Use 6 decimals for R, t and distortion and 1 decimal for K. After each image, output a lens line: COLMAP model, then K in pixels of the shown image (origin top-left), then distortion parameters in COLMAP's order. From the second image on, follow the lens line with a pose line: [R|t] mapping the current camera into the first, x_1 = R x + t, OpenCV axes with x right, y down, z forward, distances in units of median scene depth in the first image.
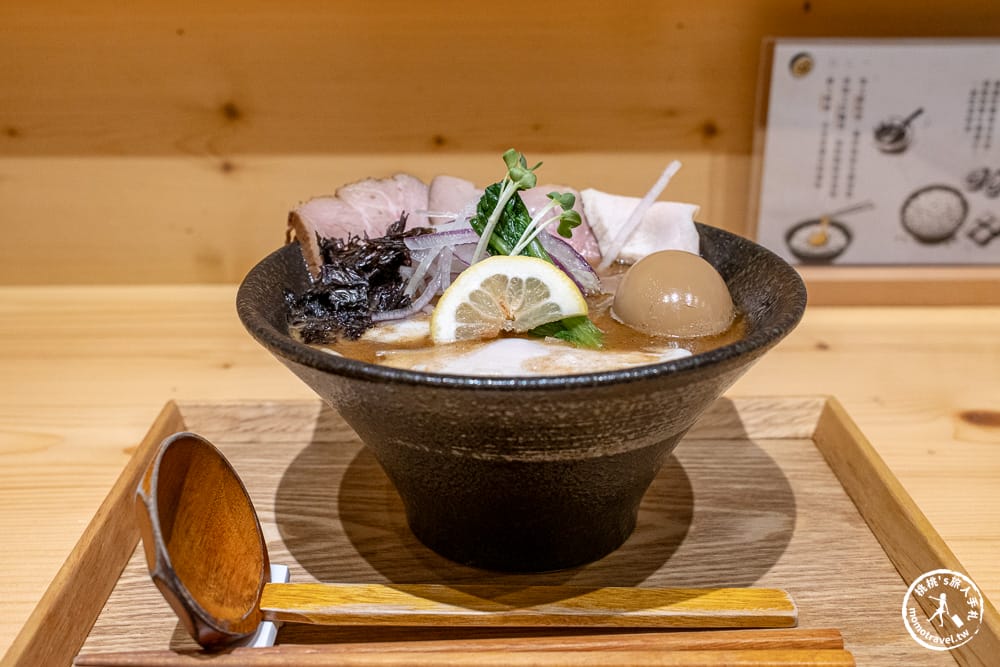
lens RADIAL K [[1088.1, 0, 479.5], [0, 1088.1, 343.6], [0, 0, 1]] dist [-0.063390, 0.200251]
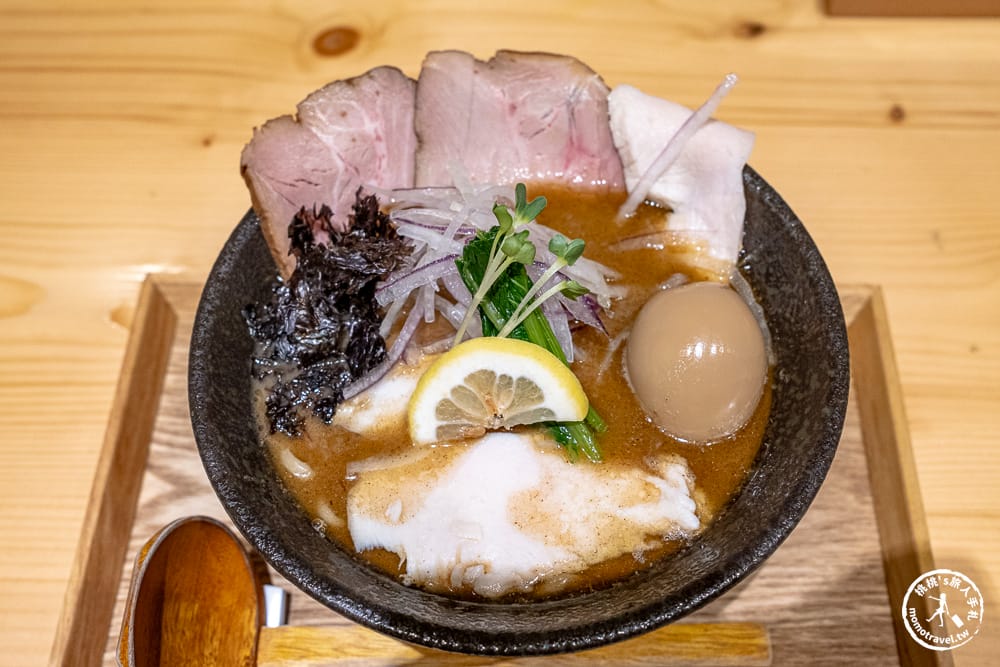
lens RADIAL K [[1088.1, 0, 479.5], [0, 1088.1, 343.6], [0, 0, 1]] dist [-0.063390, 0.200251]
pose [[0.998571, 0.025774, -0.046826, 0.050437], [0.008824, 0.784545, 0.620009, -0.583821], [0.052717, -0.619536, 0.783196, 0.329192]]
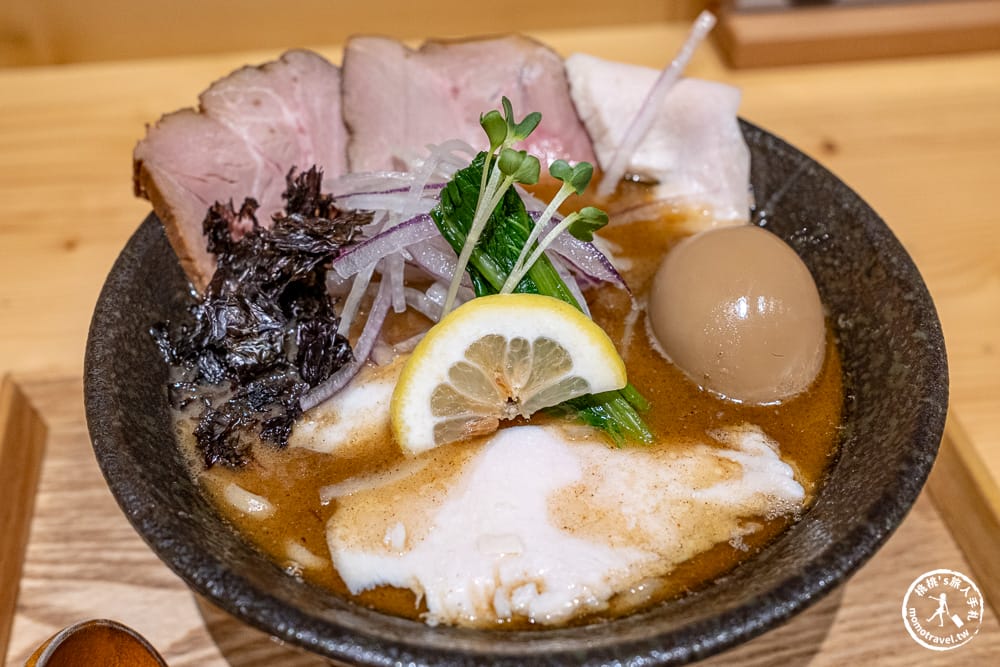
lens RADIAL K [[1088.1, 0, 479.5], [0, 1088.1, 343.6], [0, 0, 1]] dist [-0.063390, 0.200251]
pose [[0.990411, -0.093189, 0.101989, -0.053784], [0.043463, 0.910930, 0.410264, -0.312288], [-0.131137, -0.401898, 0.906246, 0.392617]]
